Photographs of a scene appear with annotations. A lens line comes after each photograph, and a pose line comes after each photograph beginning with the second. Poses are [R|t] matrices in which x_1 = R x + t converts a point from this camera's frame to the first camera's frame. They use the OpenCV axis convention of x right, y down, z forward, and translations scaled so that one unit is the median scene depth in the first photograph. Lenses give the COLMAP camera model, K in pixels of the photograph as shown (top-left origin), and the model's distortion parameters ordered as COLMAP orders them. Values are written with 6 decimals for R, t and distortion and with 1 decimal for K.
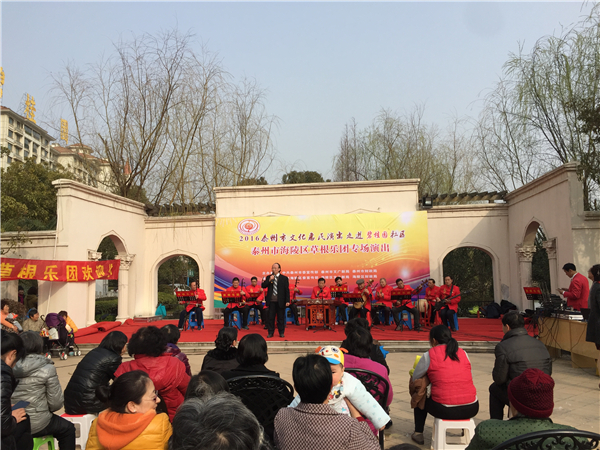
lens RADIAL K [[512.2, 0, 303.2], [0, 512.2, 223.6], [0, 0, 1]] dist [0.081868, -0.113833]
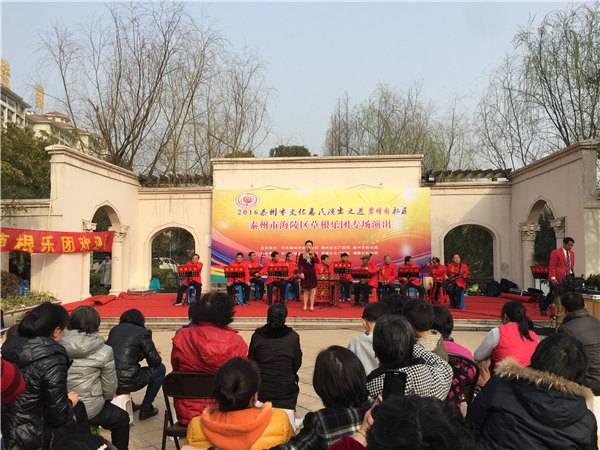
lens RADIAL K [[512.2, 0, 303.4], [0, 512.2, 223.0], [0, 0, 1]] dist [0.081868, -0.113833]
pose [[0.998991, 0.018681, 0.040842, -0.039464], [-0.020507, 0.998787, 0.044755, 0.003879], [-0.039956, -0.045548, 0.998163, 0.023798]]
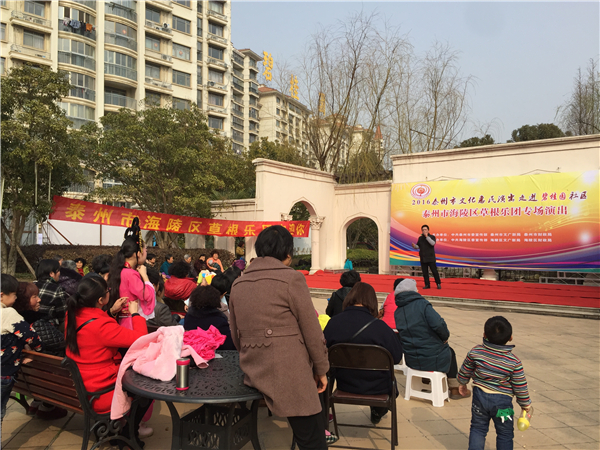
lens RADIAL K [[512.2, 0, 302.2], [0, 512.2, 225.9], [0, 0, 1]] dist [0.081868, -0.113833]
pose [[0.881407, 0.010263, -0.472245, 0.184819], [0.028410, 0.996802, 0.074689, -0.008771], [0.471502, -0.079249, 0.878297, -0.062510]]
